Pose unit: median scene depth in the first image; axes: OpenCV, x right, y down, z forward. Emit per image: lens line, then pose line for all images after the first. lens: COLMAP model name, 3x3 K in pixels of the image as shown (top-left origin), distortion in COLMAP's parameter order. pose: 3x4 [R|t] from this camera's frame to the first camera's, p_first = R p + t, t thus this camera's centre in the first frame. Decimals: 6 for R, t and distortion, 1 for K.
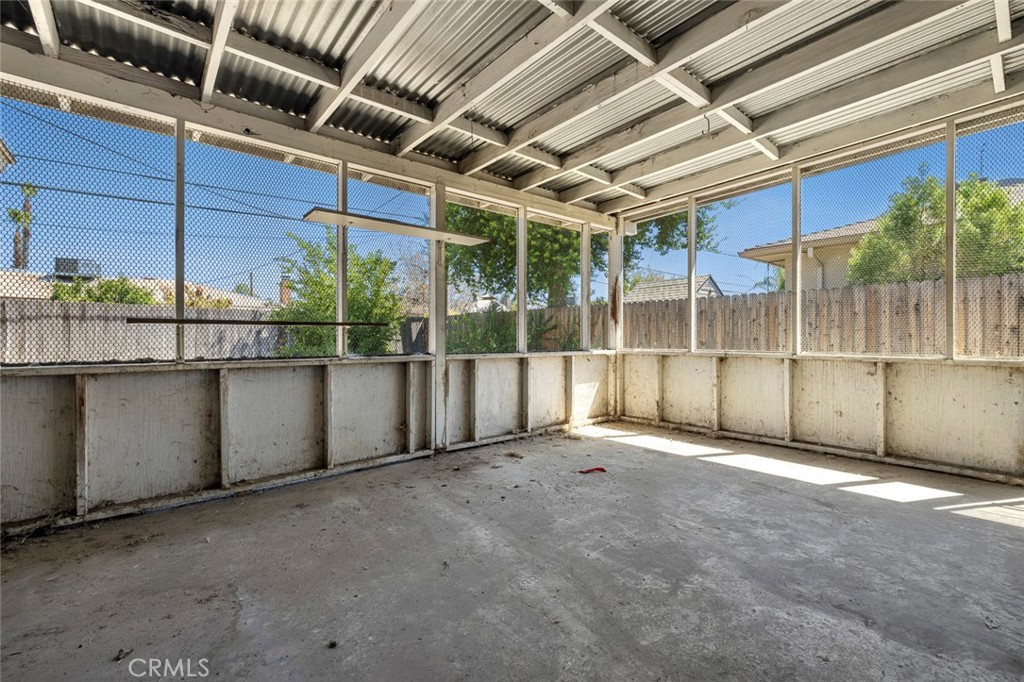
lens RADIAL K [[432.5, 0, 507.5], [0, 432.5, 340.5], [0, 0, 1]] dist [0.000012, 0.000592]
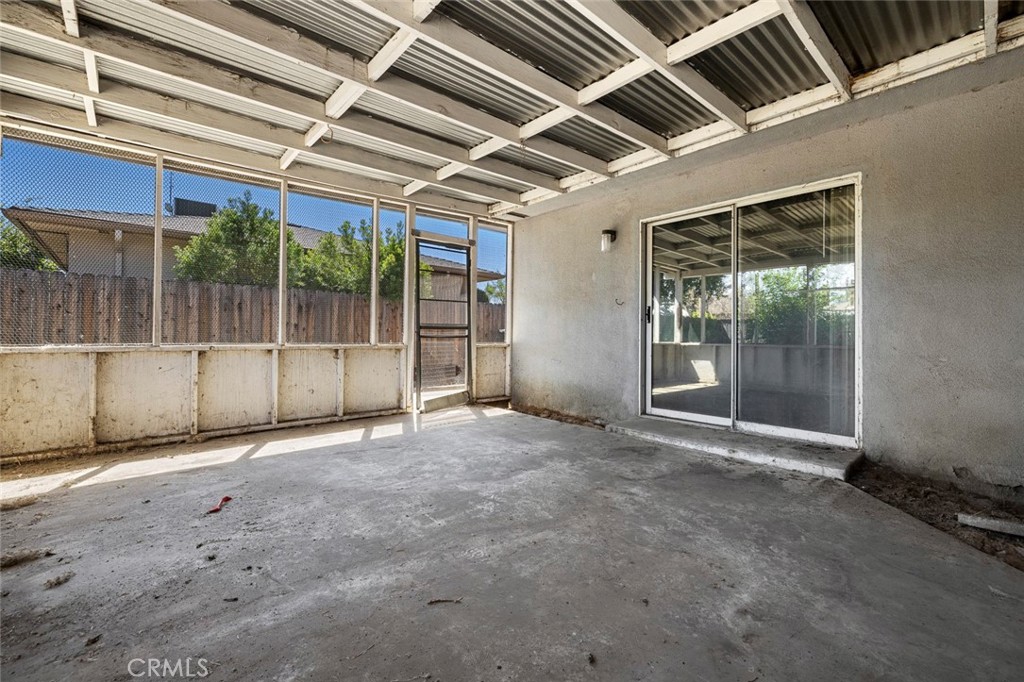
lens RADIAL K [[432.5, 0, 509.2], [0, 432.5, 334.9], [0, 0, 1]] dist [0.000012, 0.000592]
pose [[-0.018746, -0.000636, 0.999824, -0.662533], [-0.005669, 0.999984, 0.000530, 0.001392], [-0.999808, -0.005658, -0.018749, 0.594037]]
